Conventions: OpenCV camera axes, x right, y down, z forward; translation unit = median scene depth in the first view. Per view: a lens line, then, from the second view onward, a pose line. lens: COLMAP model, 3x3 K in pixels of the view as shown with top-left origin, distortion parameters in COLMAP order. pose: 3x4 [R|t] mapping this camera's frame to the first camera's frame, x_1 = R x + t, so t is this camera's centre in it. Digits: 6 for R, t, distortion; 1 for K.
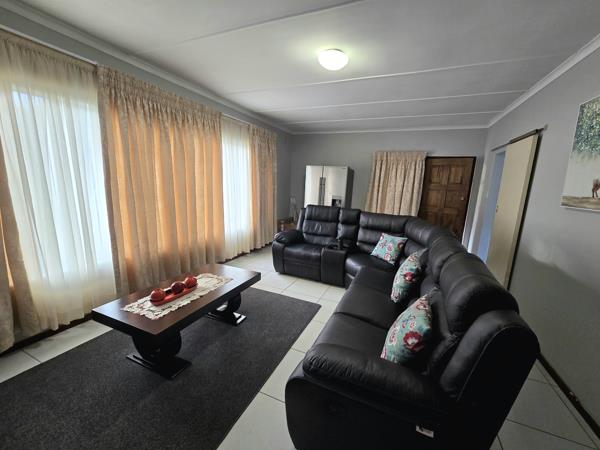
lens RADIAL K [[243.3, 0, 301.2], [0, 243.3, 227.8], [0, 0, 1]] dist [-0.018913, 0.000079]
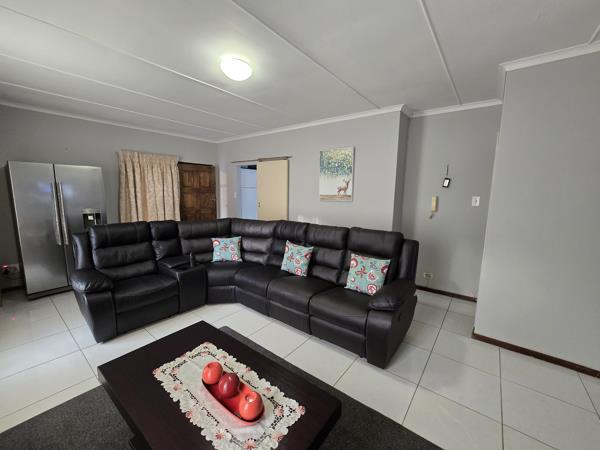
lens RADIAL K [[243.3, 0, 301.1], [0, 243.3, 226.5], [0, 0, 1]] dist [-0.018913, 0.000079]
pose [[0.253918, -0.172732, 0.951677, -0.391038], [0.171822, 0.976330, 0.131363, -0.070642], [-0.951842, 0.130164, 0.277587, 0.254707]]
